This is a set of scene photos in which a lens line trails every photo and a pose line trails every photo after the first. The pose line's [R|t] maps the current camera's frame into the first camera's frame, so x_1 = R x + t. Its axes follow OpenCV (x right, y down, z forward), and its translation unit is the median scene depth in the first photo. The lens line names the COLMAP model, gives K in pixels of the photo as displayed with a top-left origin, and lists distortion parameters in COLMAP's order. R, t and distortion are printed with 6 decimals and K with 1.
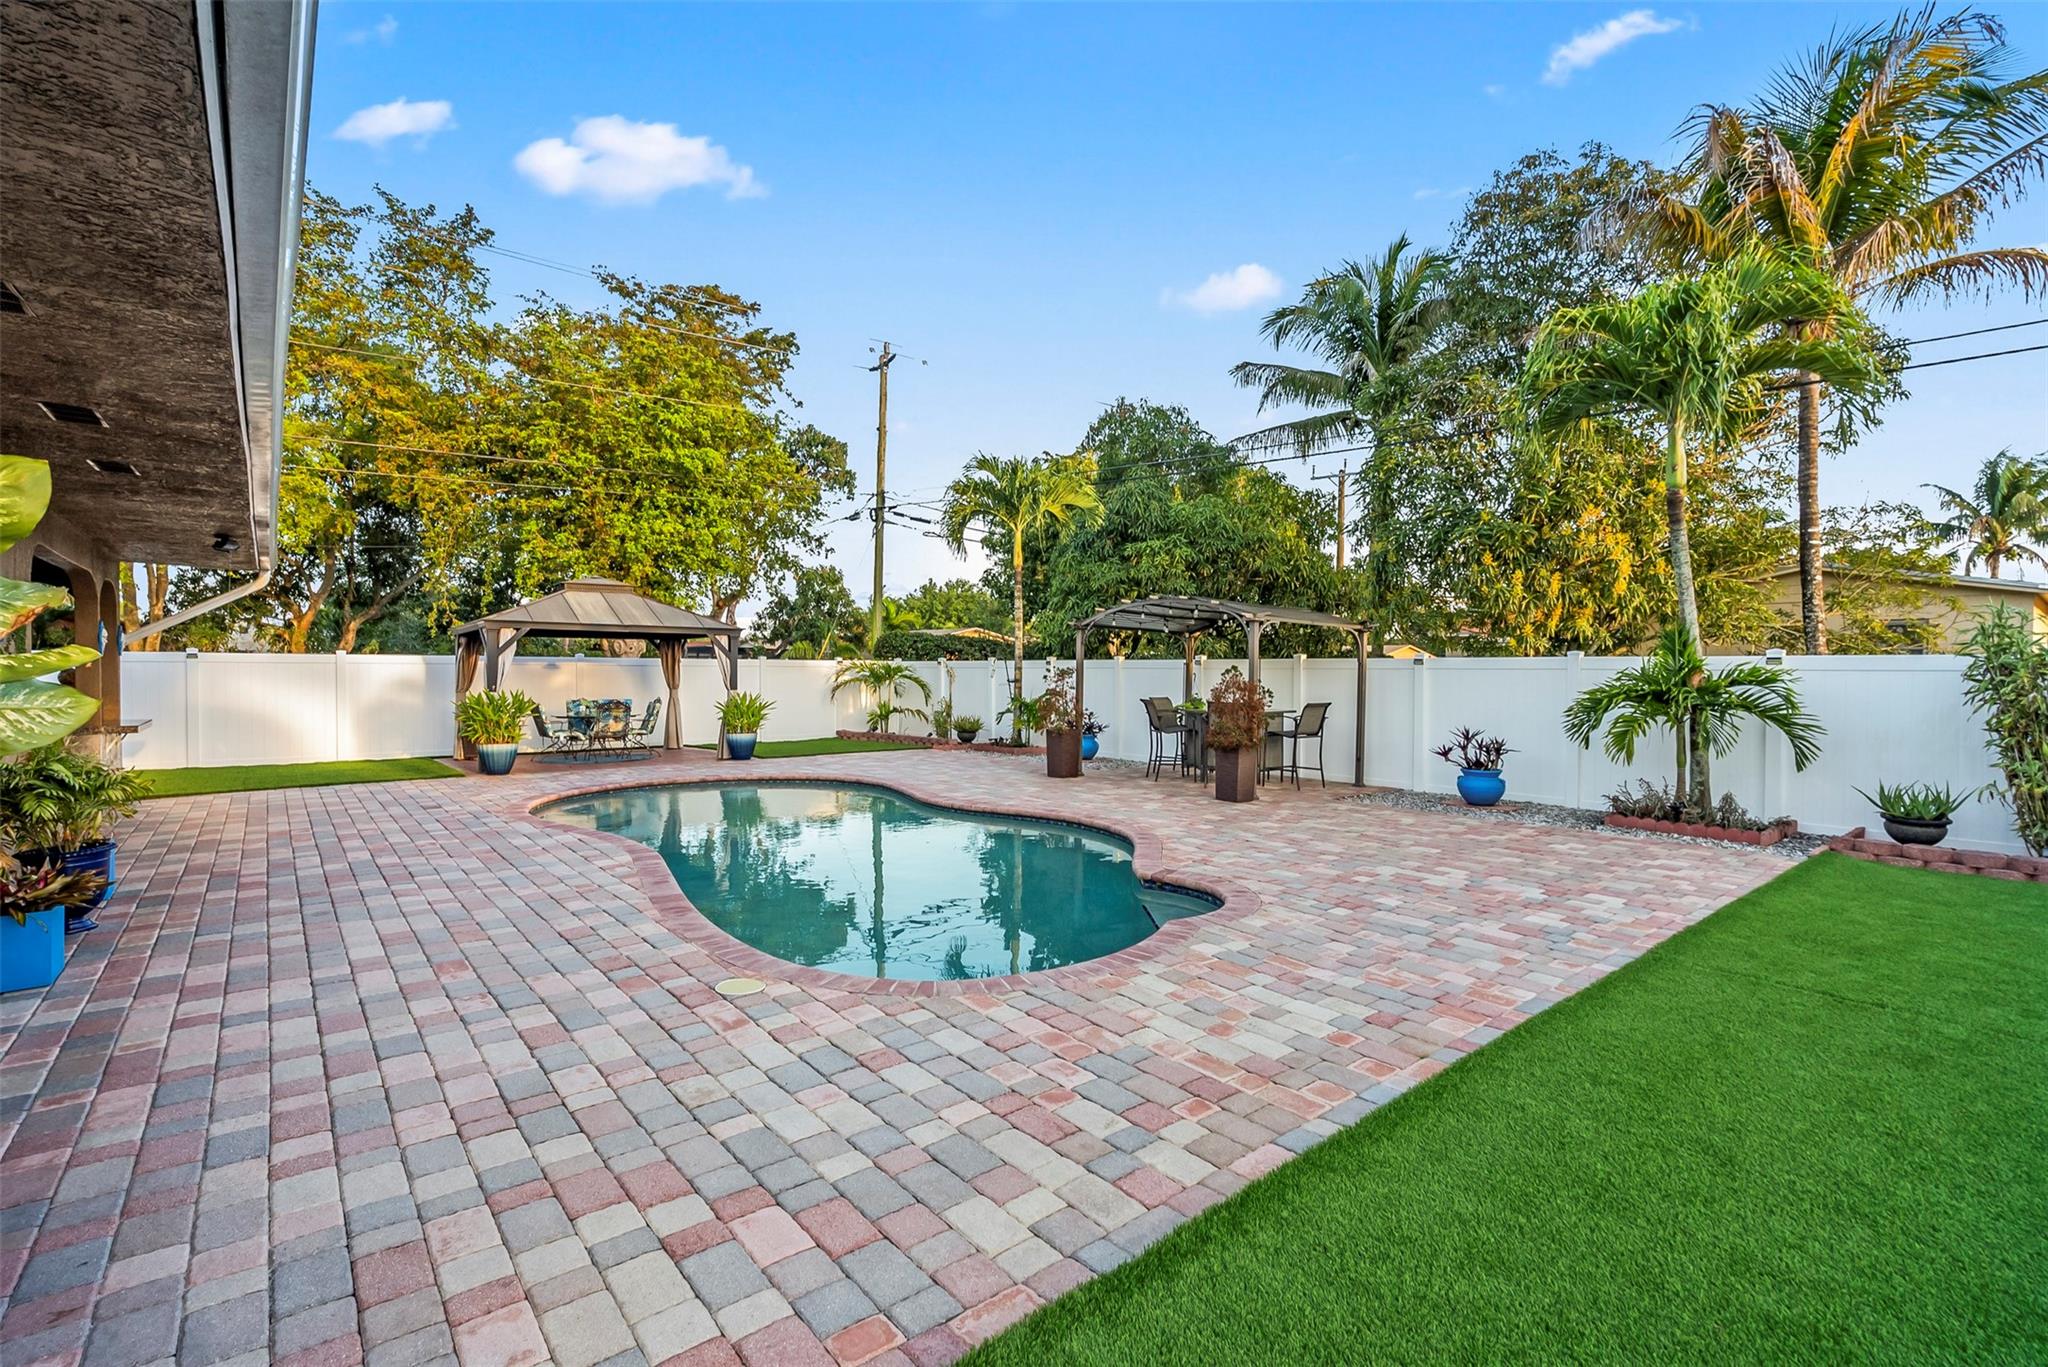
lens RADIAL K [[905.7, 0, 1024.0], [0, 905.7, 683.5], [0, 0, 1]] dist [-0.003375, 0.000259]
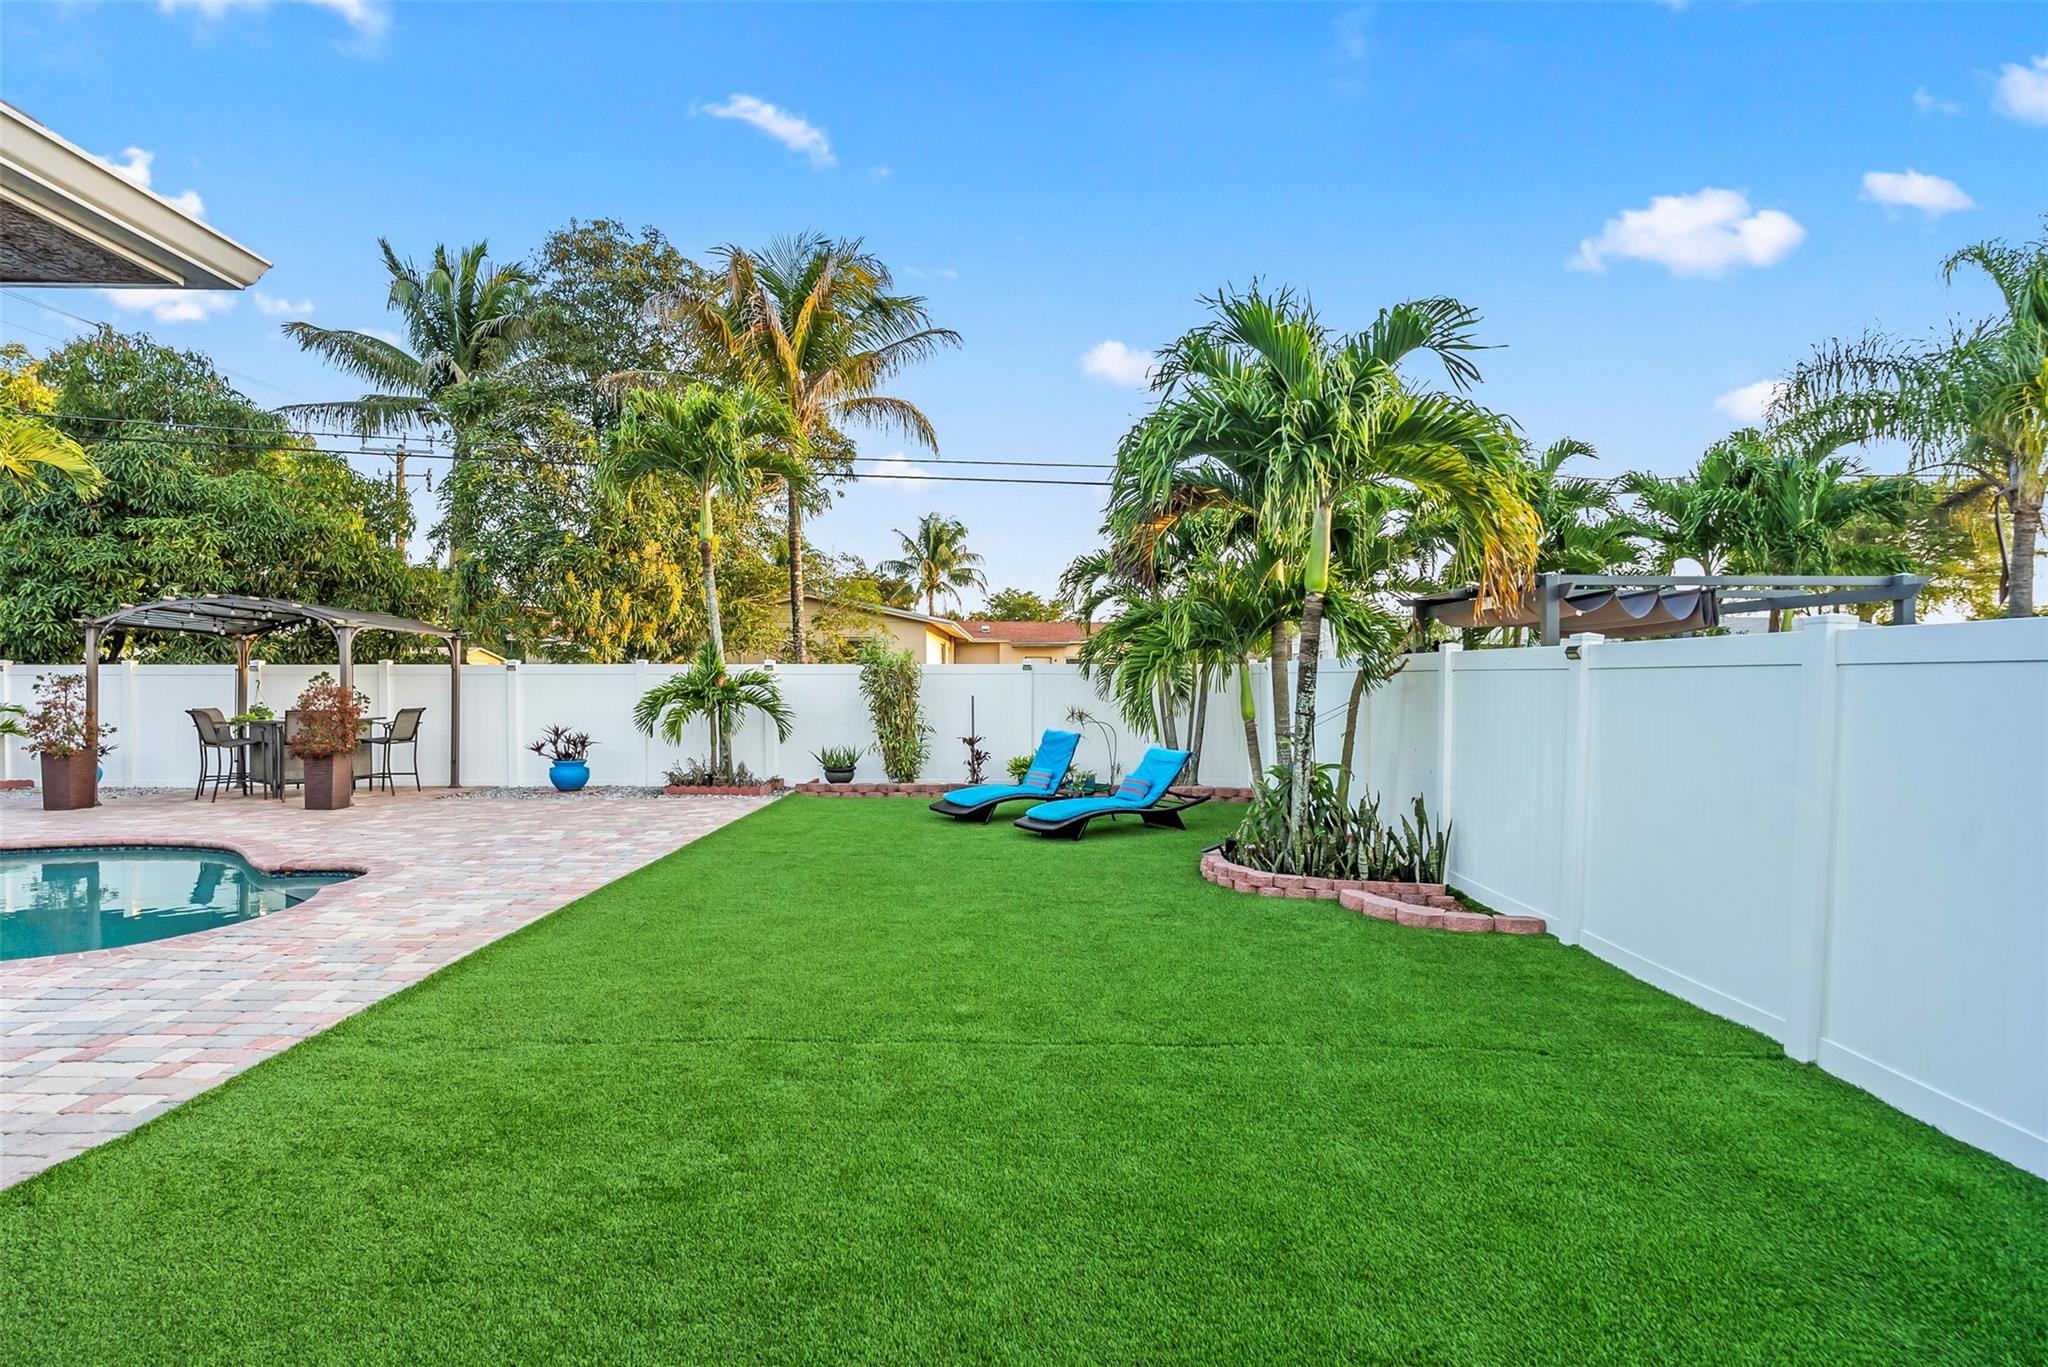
lens RADIAL K [[1053.1, 0, 1025.2], [0, 1053.1, 680.0], [0, 0, 1]] dist [-0.003156, 0.000374]
pose [[0.632471, -0.007981, 0.774543, -0.155619], [0.016931, 0.999850, -0.003522, 0.005571], [-0.774399, 0.015341, 0.632511, -0.282611]]
